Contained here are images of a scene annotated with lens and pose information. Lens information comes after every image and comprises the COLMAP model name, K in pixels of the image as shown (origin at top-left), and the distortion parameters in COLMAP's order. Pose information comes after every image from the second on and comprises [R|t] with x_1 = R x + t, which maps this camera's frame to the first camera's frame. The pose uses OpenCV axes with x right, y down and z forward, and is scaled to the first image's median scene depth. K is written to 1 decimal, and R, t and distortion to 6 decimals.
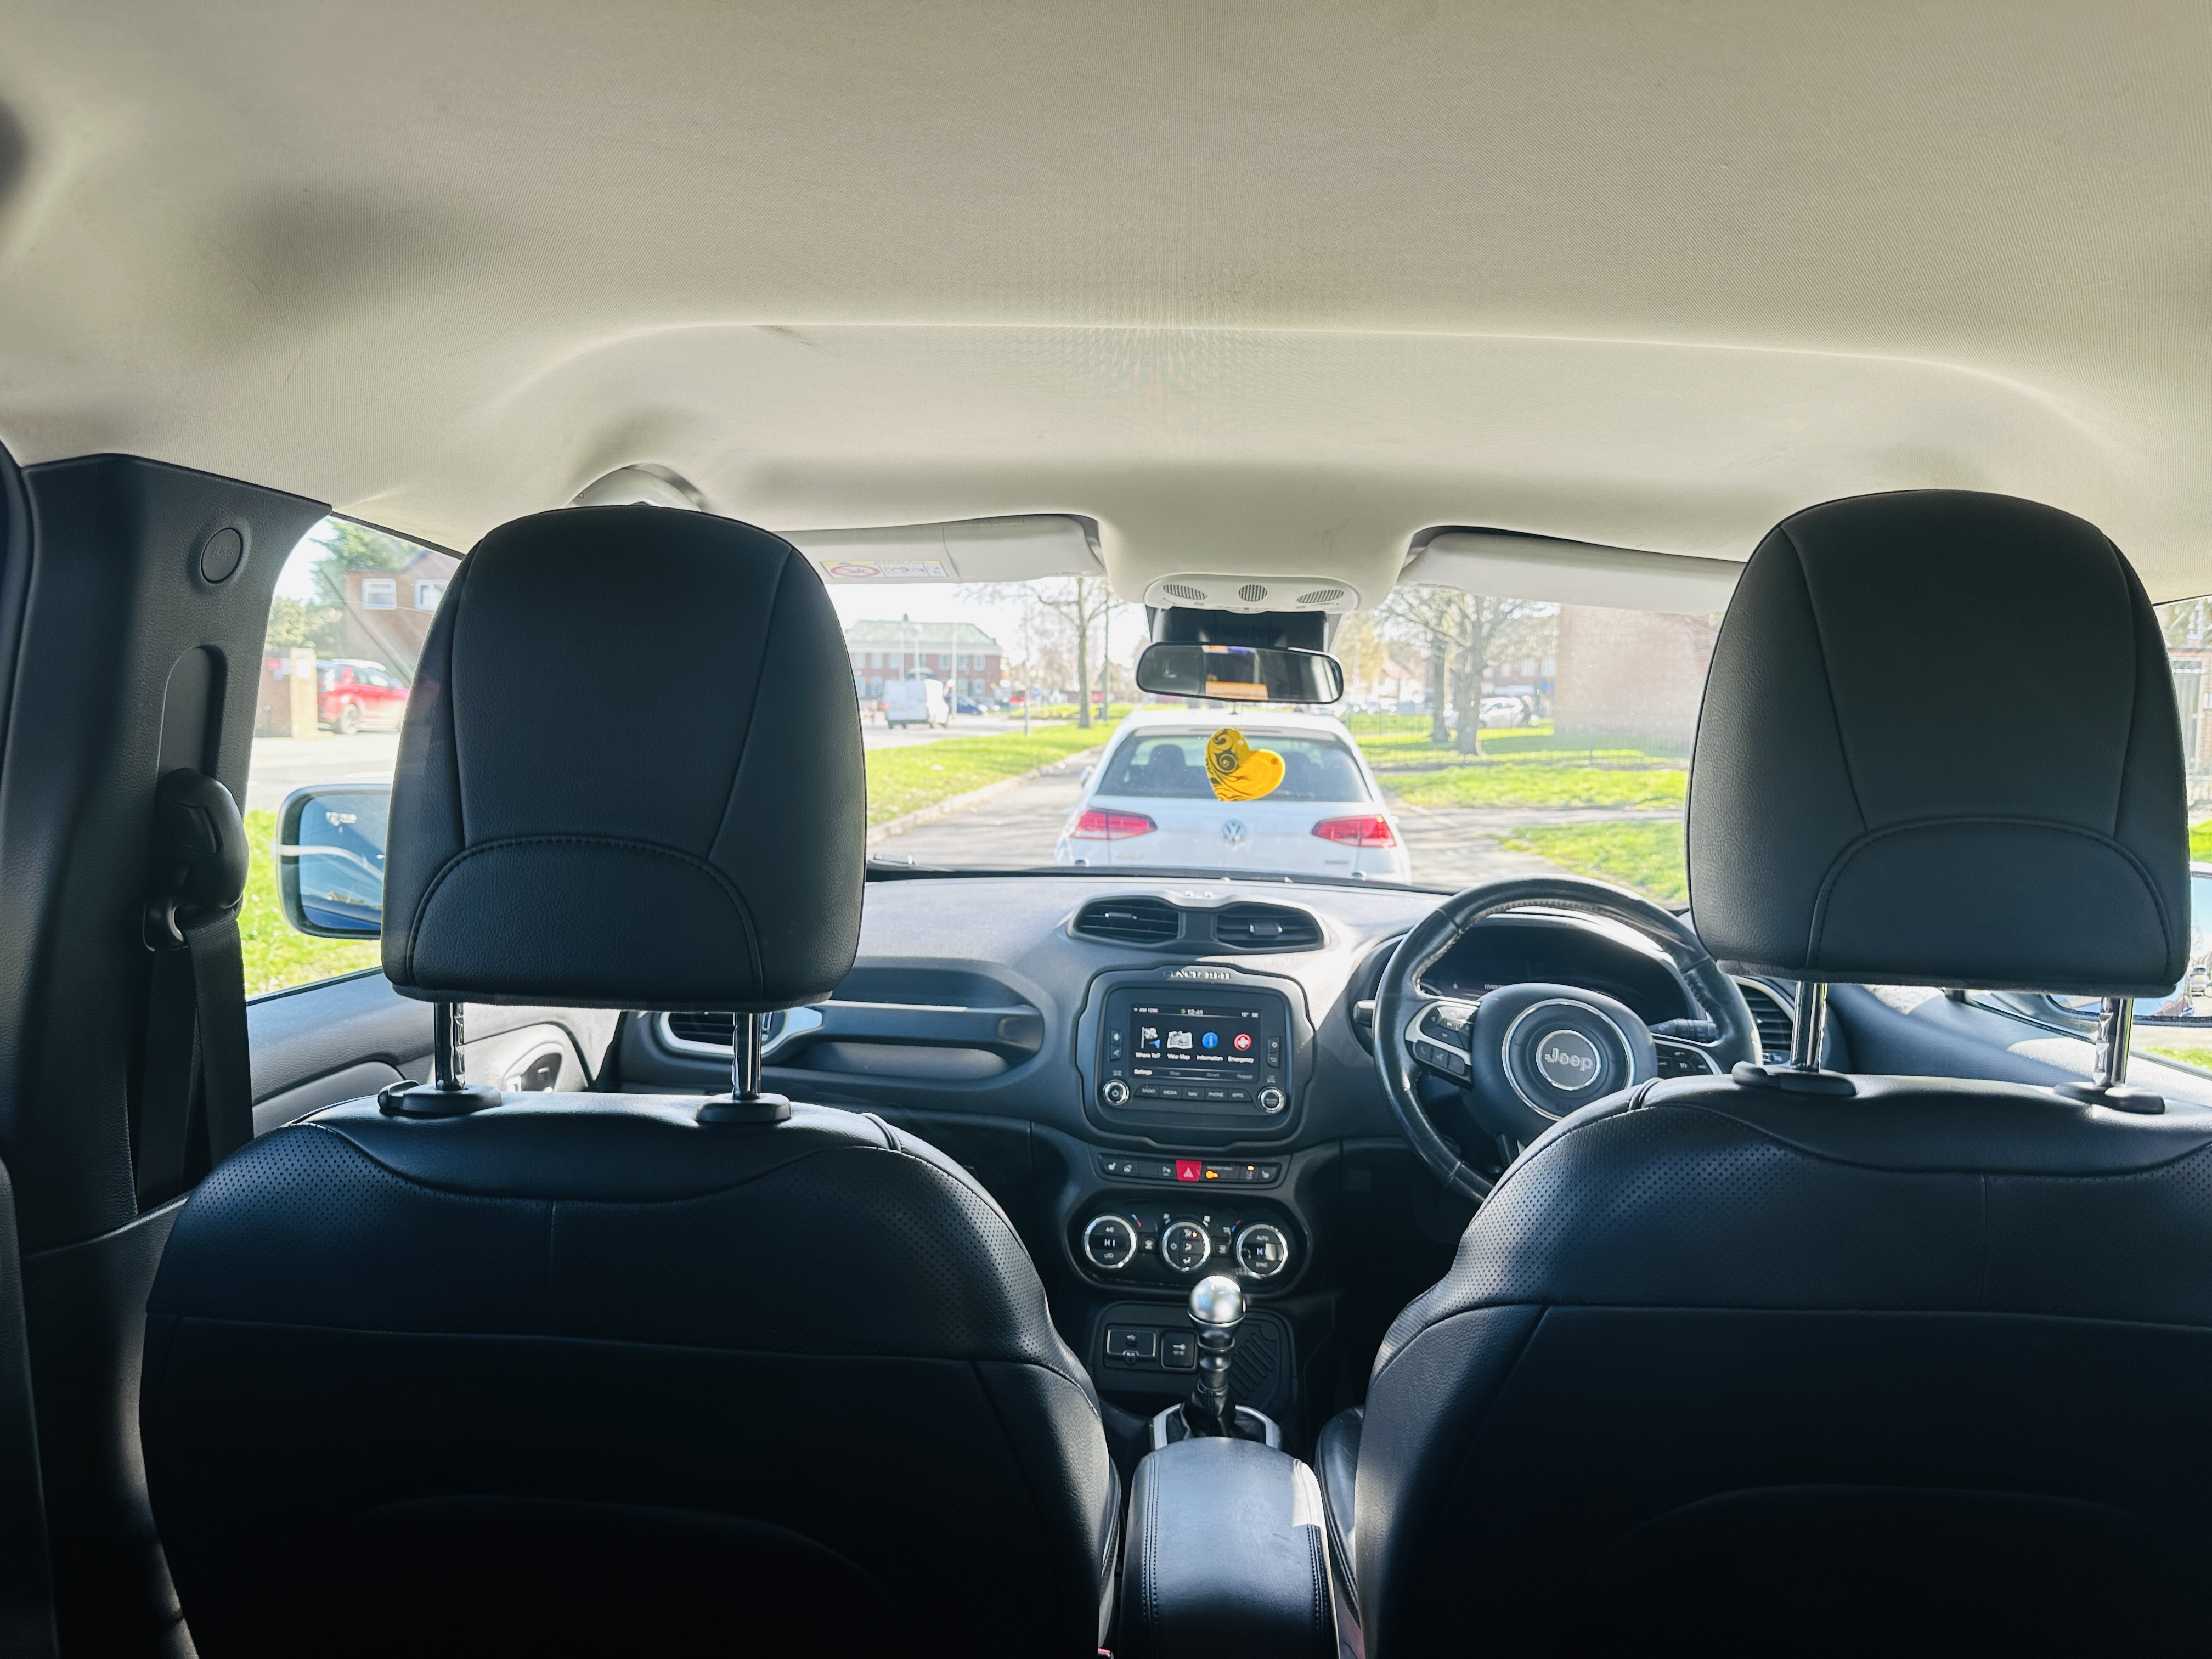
lens RADIAL K [[1563.6, 0, 1085.6], [0, 1563.6, 779.9], [0, 0, 1]] dist [0.024425, -0.031347]
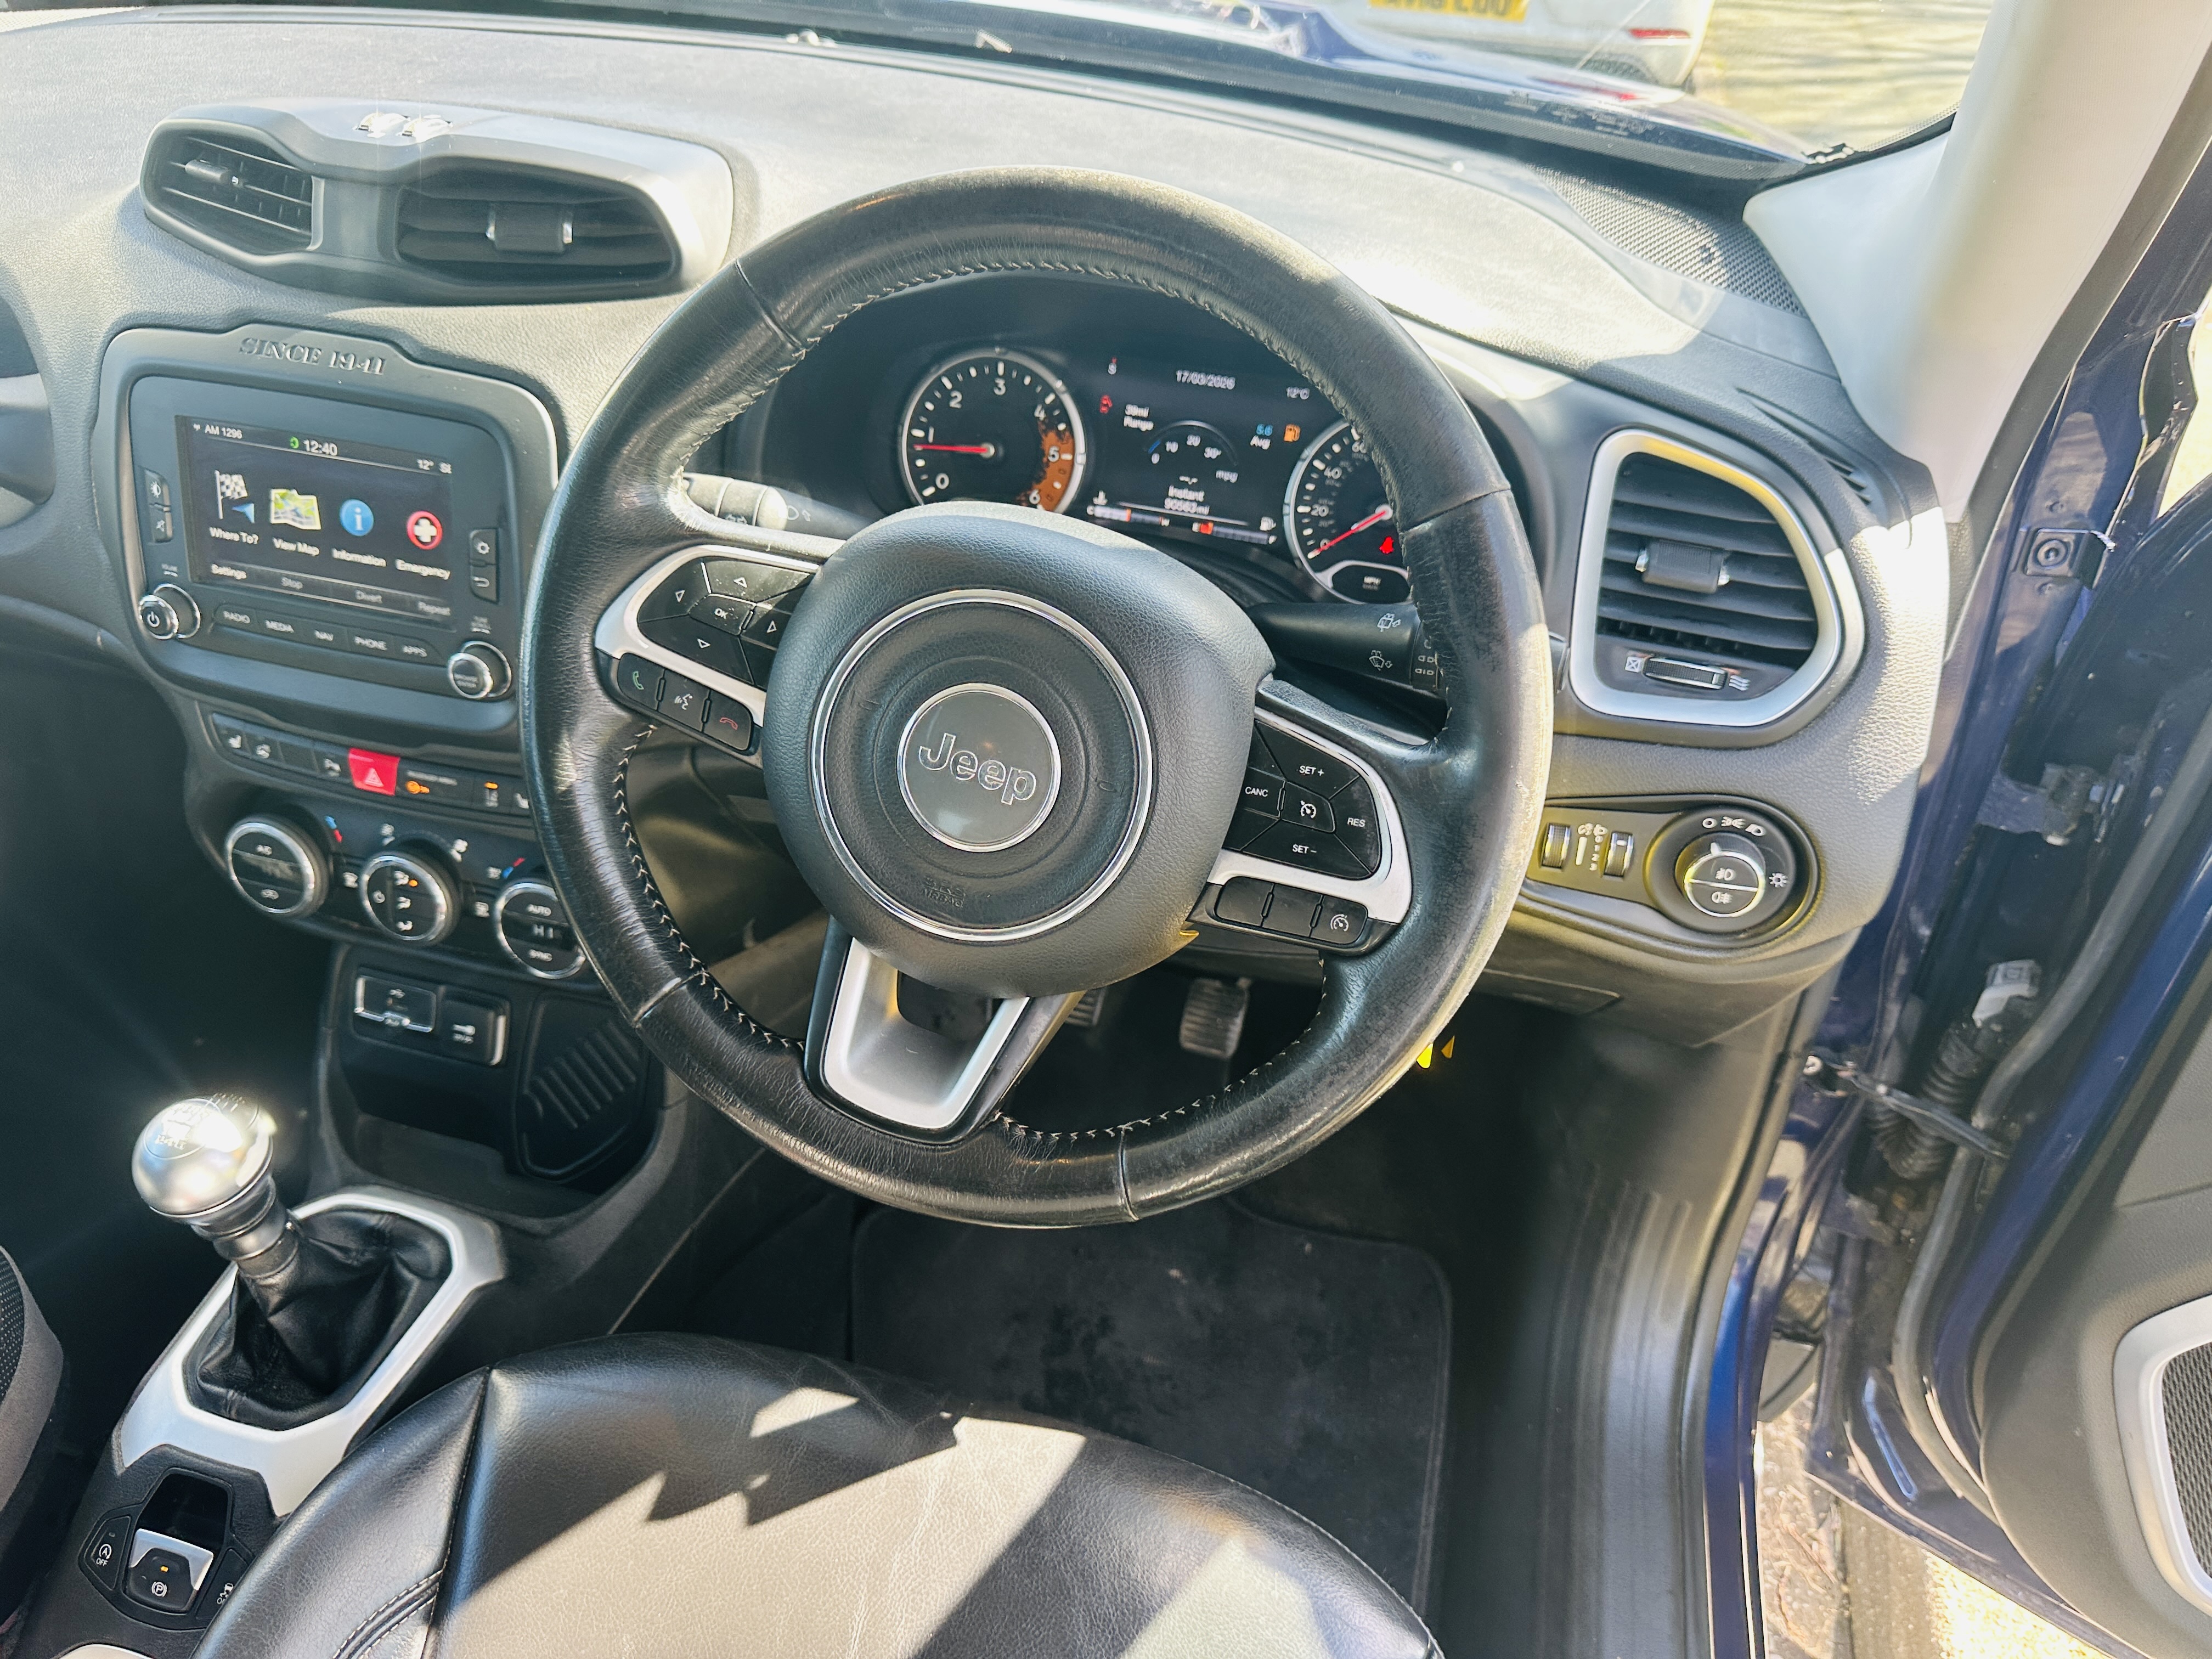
lens RADIAL K [[1563.6, 0, 1052.1], [0, 1563.6, 809.0], [0, 0, 1]] dist [0.024425, -0.031347]
pose [[0.979182, 0.124926, -0.159986, 0.338548], [-0.018609, 0.840103, 0.542107, -0.001426], [0.202128, -0.527844, 0.824939, 0.636253]]
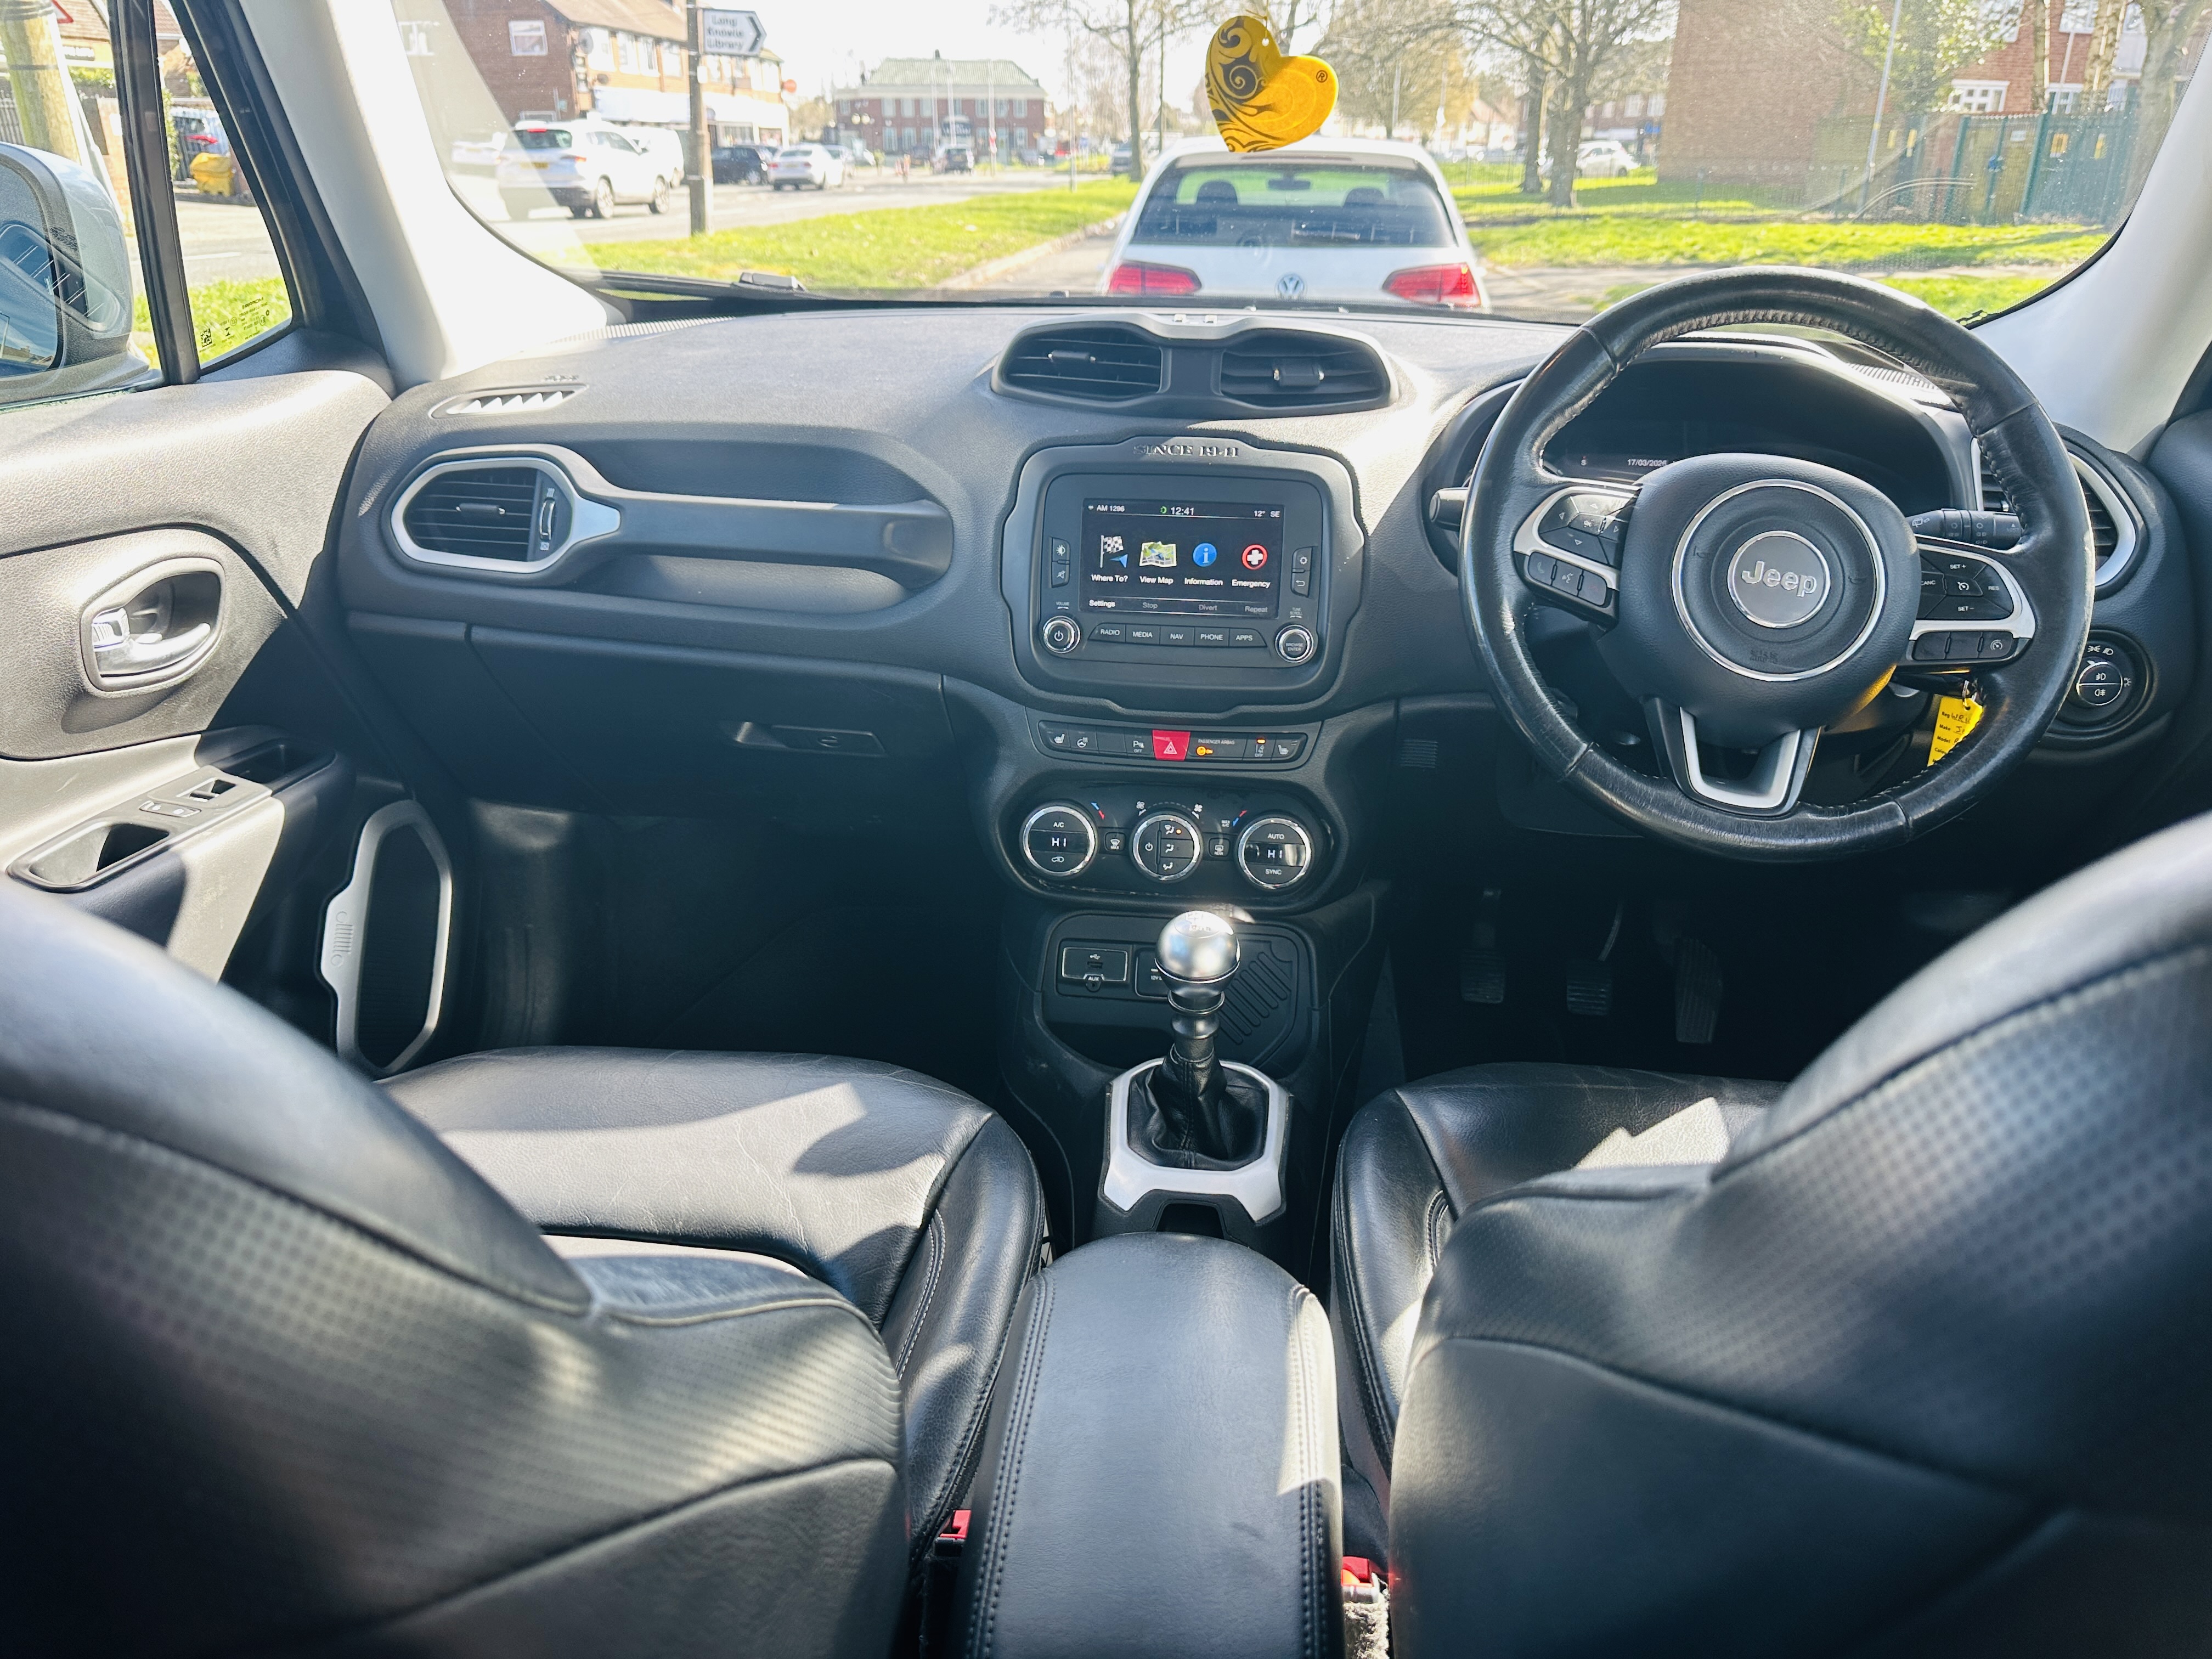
lens RADIAL K [[1563.6, 0, 1071.5], [0, 1563.6, 839.6], [0, 0, 1]] dist [0.024425, -0.031347]
pose [[0.998962, -0.002285, -0.045501, 0.052860], [0.018182, 0.935748, 0.352202, 0.046902], [0.041773, -0.352663, 0.934817, 0.342110]]
